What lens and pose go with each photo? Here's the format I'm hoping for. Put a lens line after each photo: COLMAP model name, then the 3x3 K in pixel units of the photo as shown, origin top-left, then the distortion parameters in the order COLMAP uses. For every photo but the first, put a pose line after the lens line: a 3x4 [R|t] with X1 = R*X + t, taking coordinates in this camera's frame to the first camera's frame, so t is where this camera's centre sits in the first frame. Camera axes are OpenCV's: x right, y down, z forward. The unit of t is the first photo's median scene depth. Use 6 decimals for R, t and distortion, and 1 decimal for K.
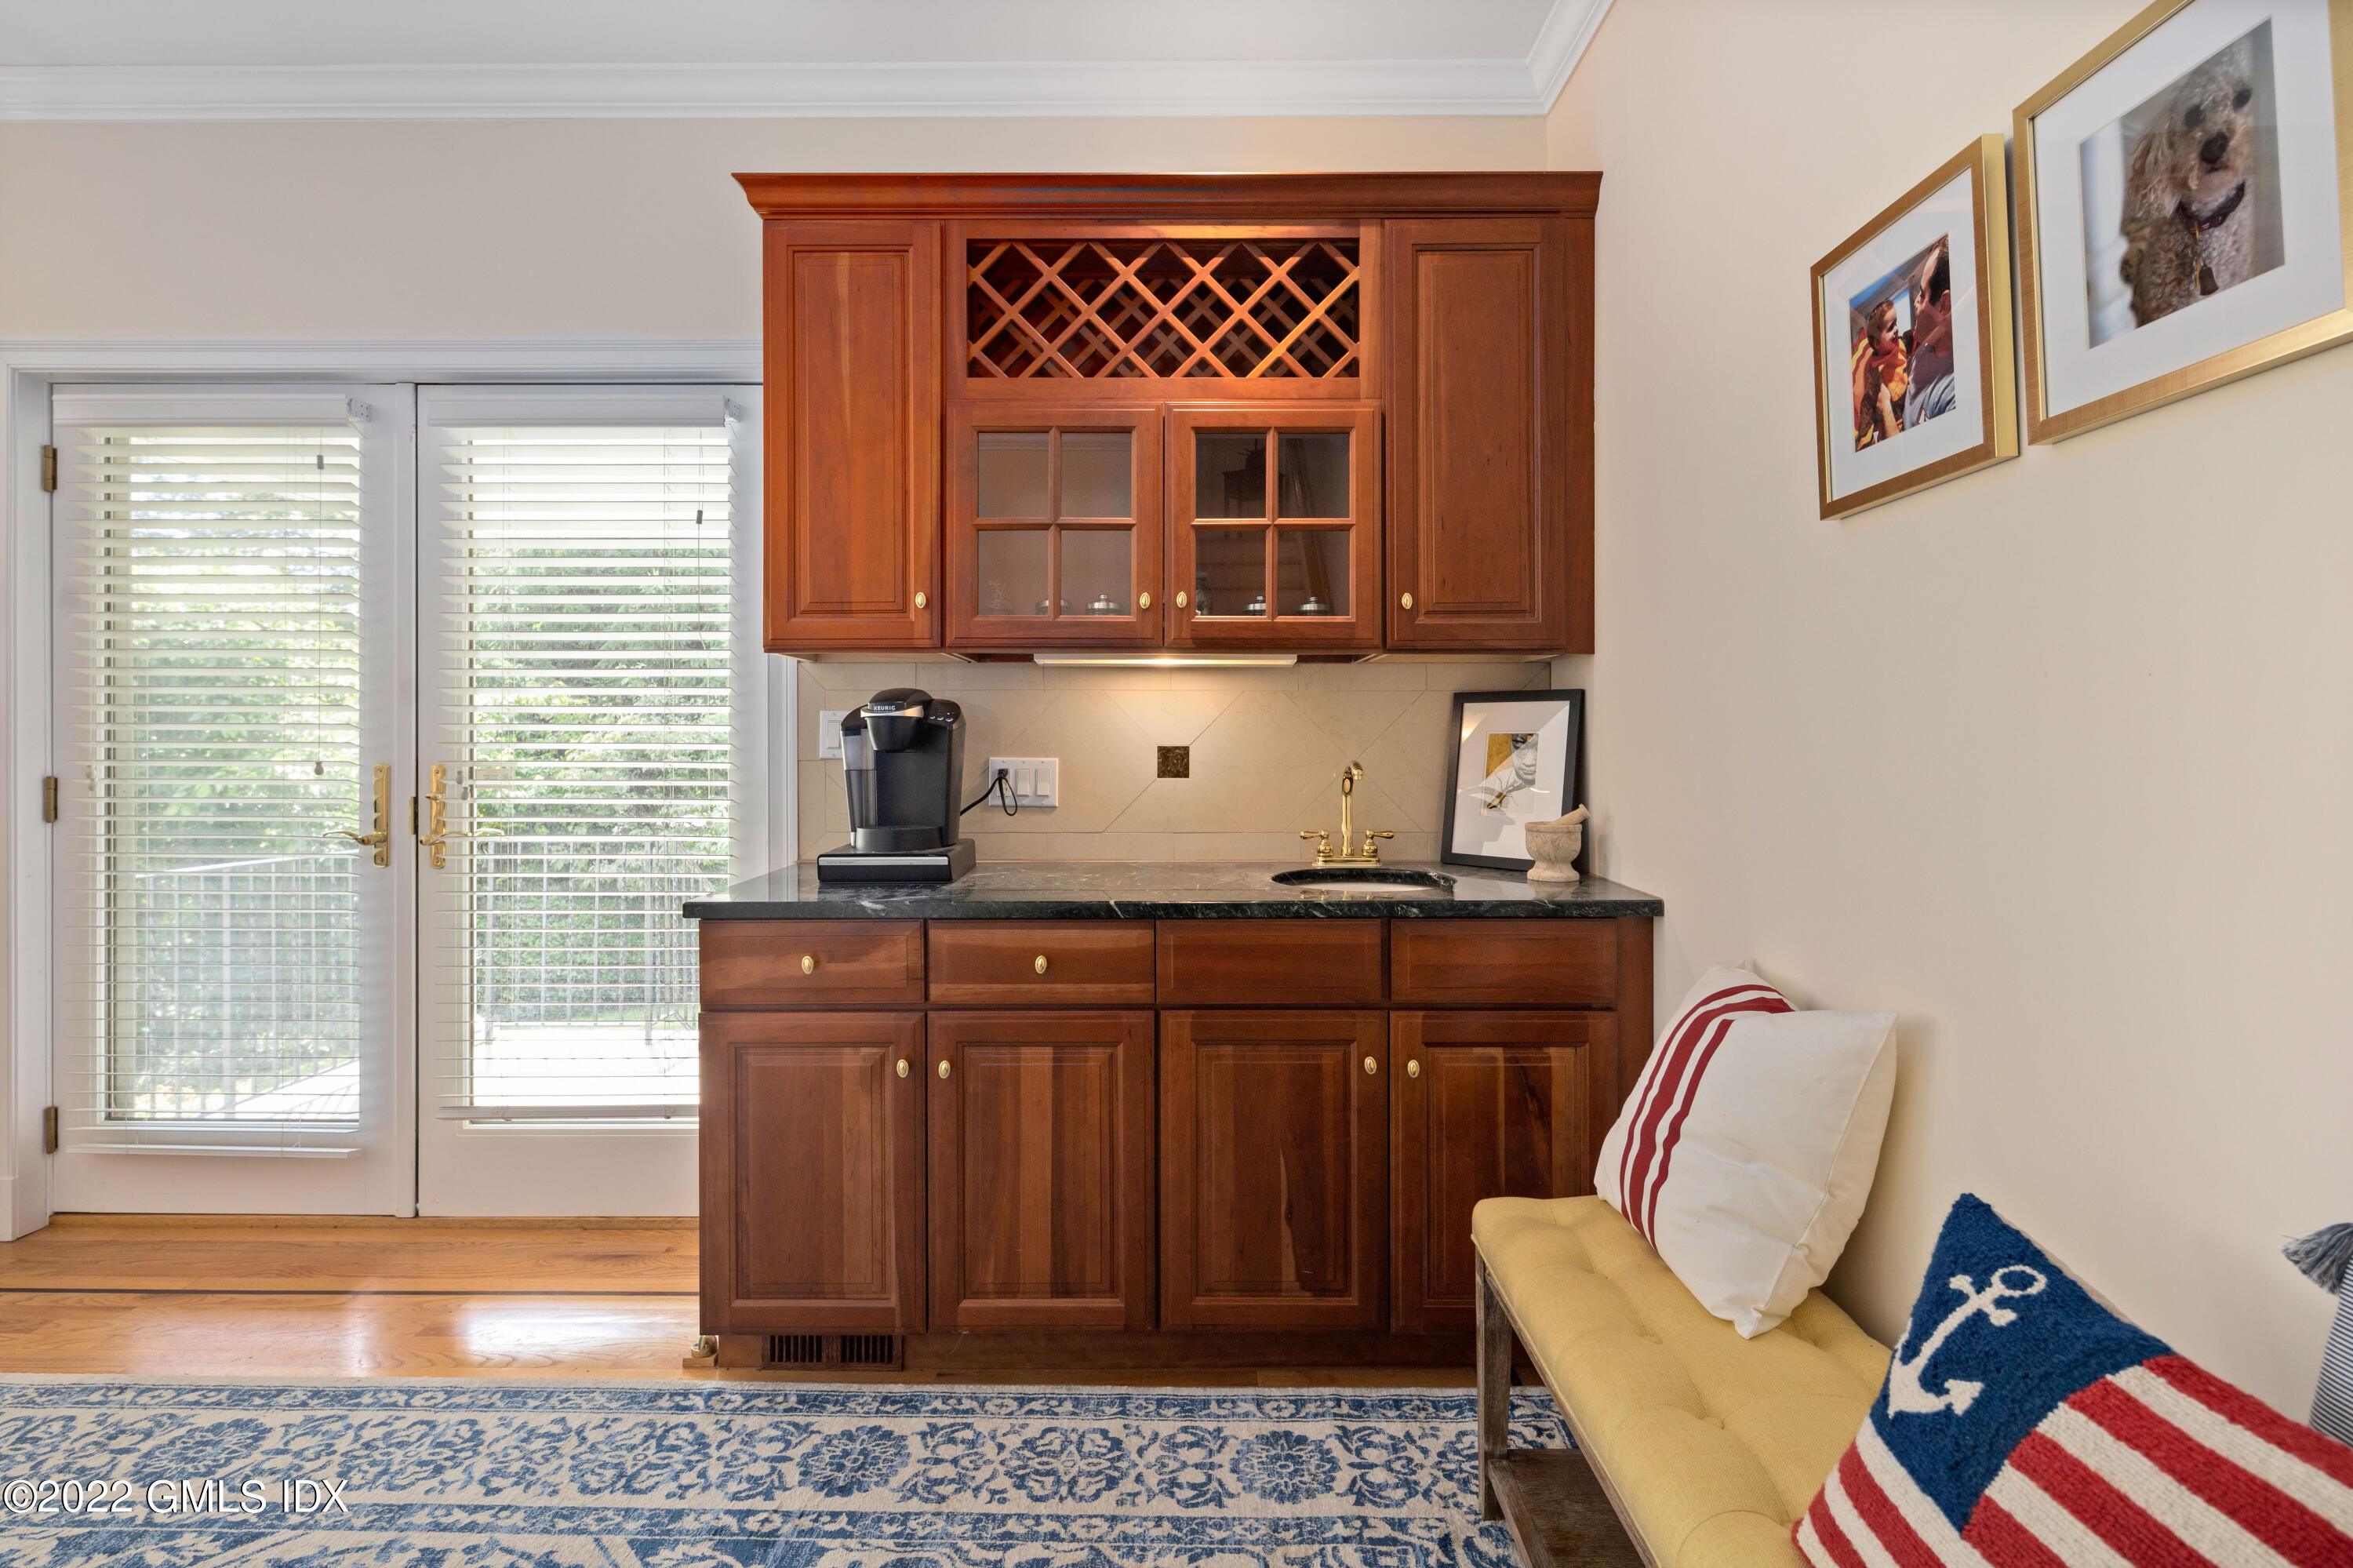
lens RADIAL K [[1154.6, 0, 1173.2], [0, 1154.6, 736.2], [0, 0, 1]] dist [0.005085, -0.005264]
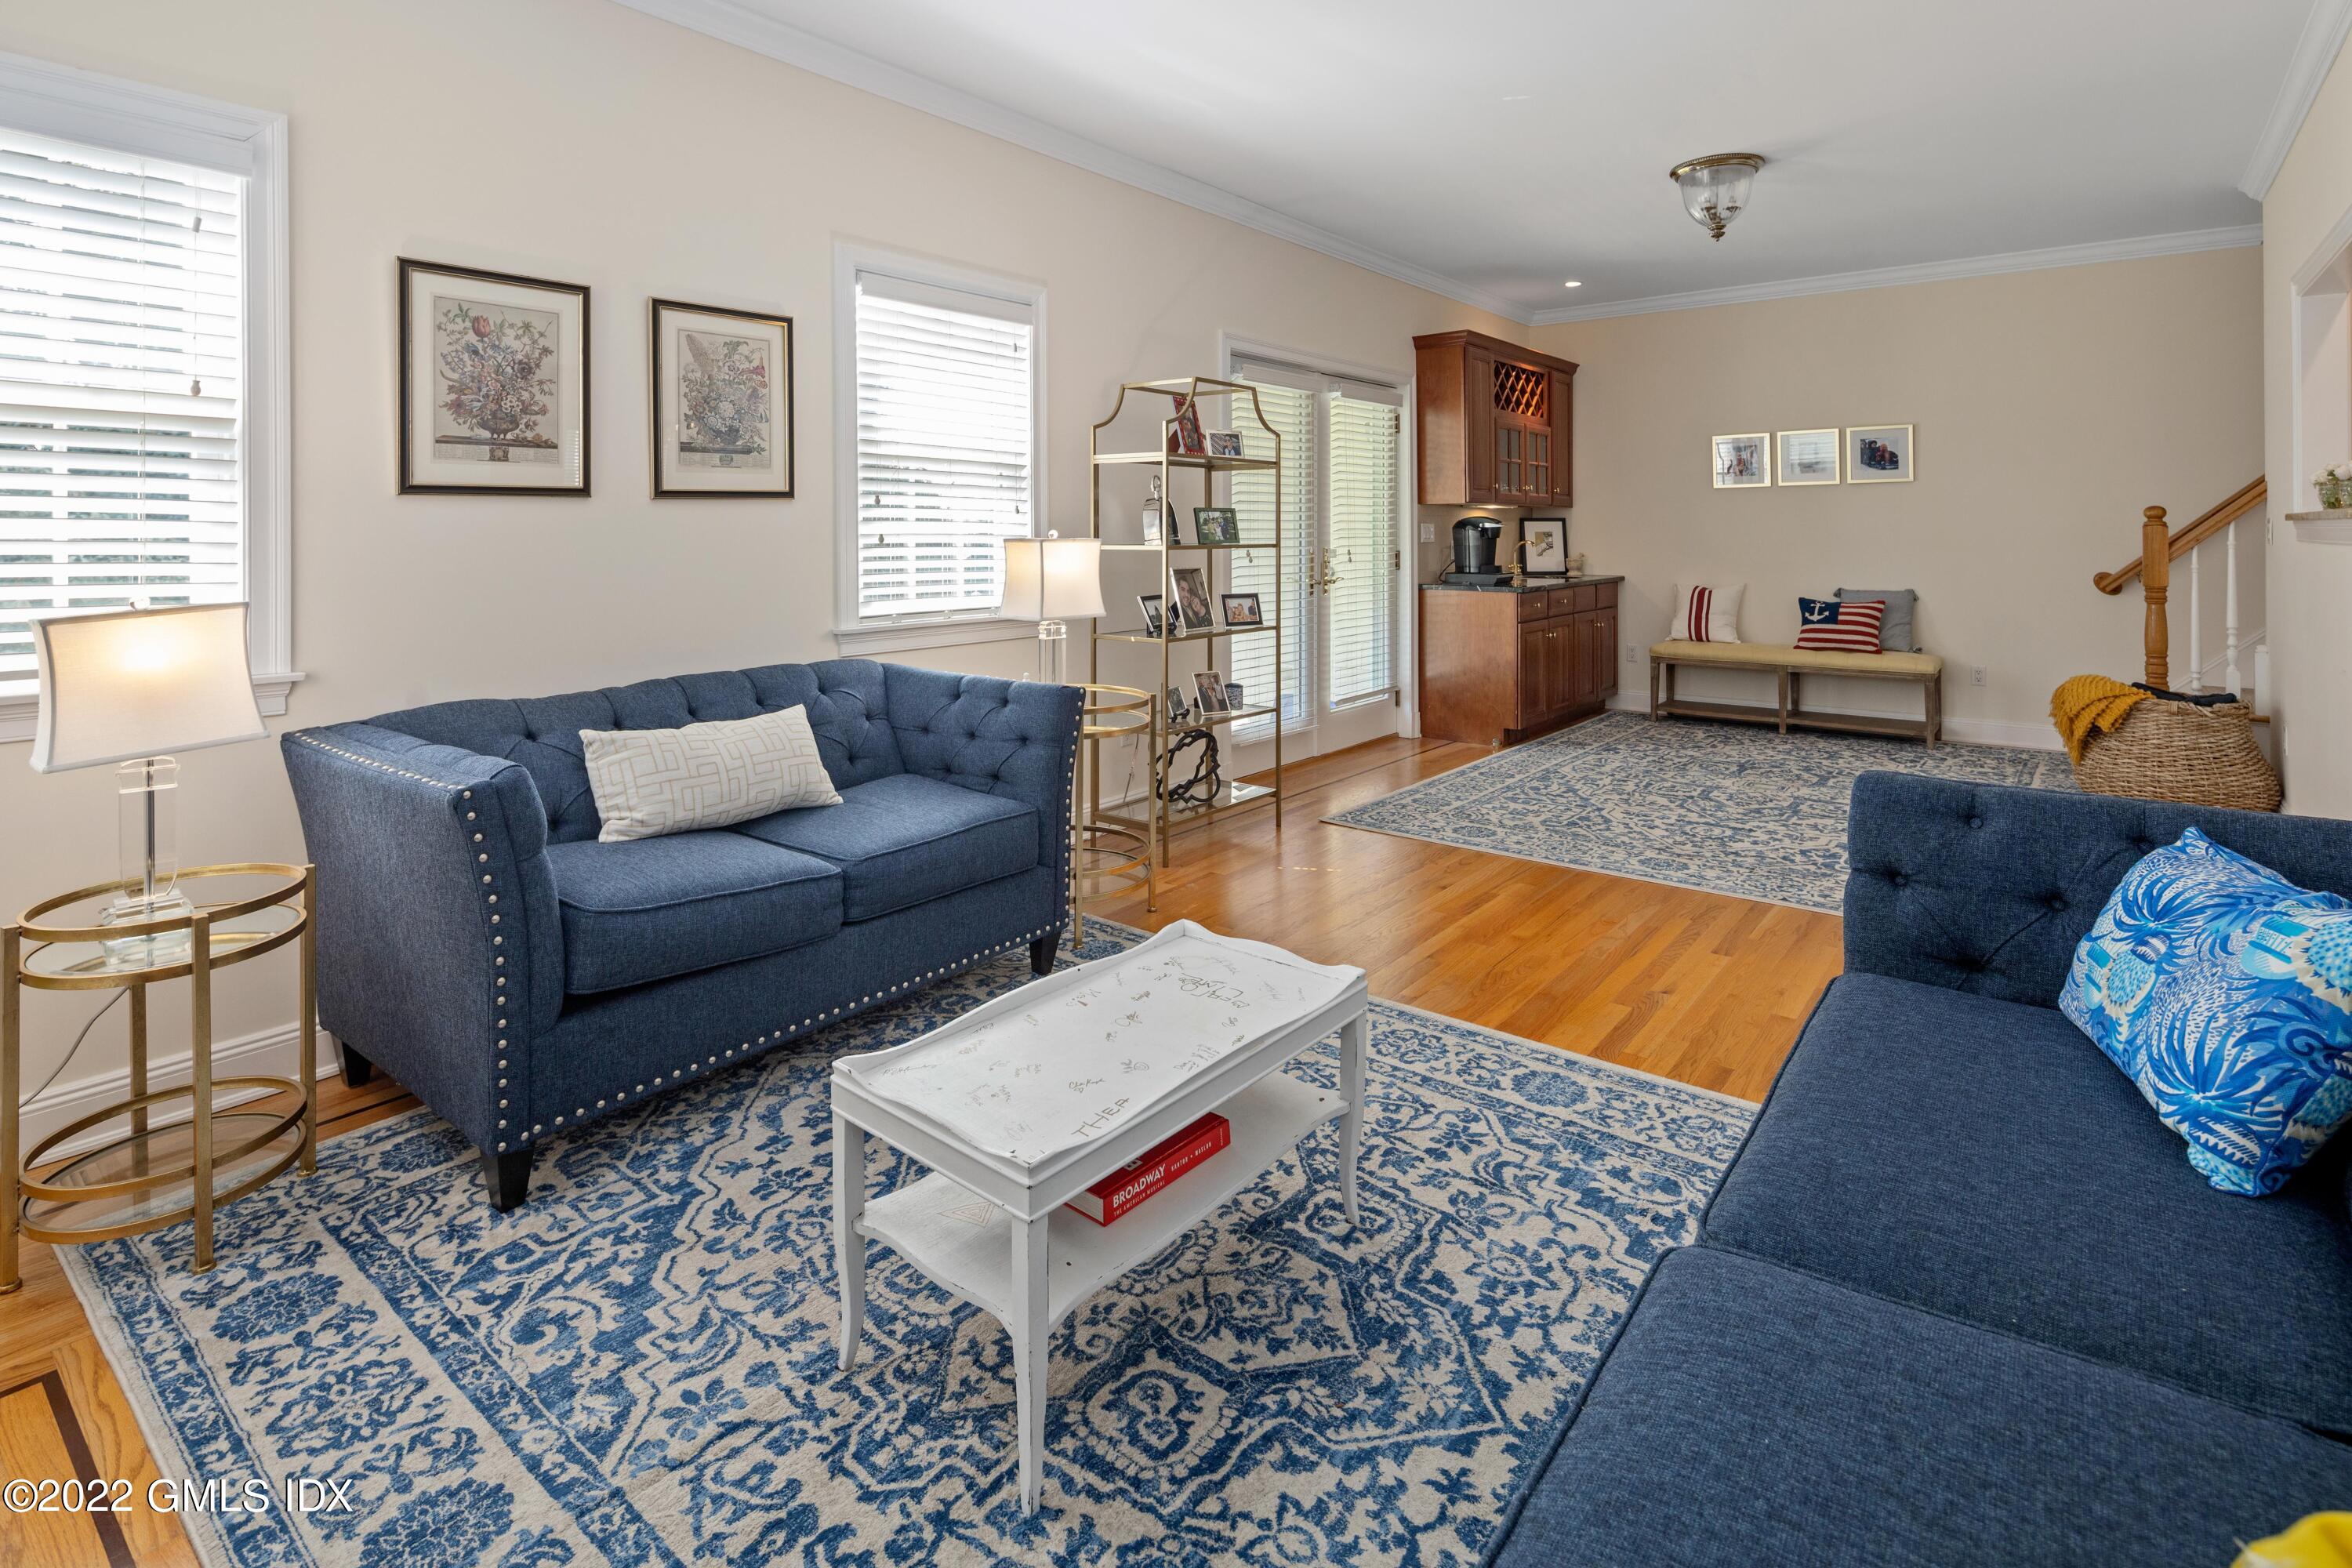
lens RADIAL K [[1154.1, 0, 1179.1], [0, 1154.1, 533.1], [0, 0, 1]] dist [0.005085, -0.005264]
pose [[0.618142, -0.005861, 0.786044, -3.013348], [0.002842, 0.999982, 0.005221, -0.017716], [-0.786061, -0.000993, 0.618148, -0.159331]]
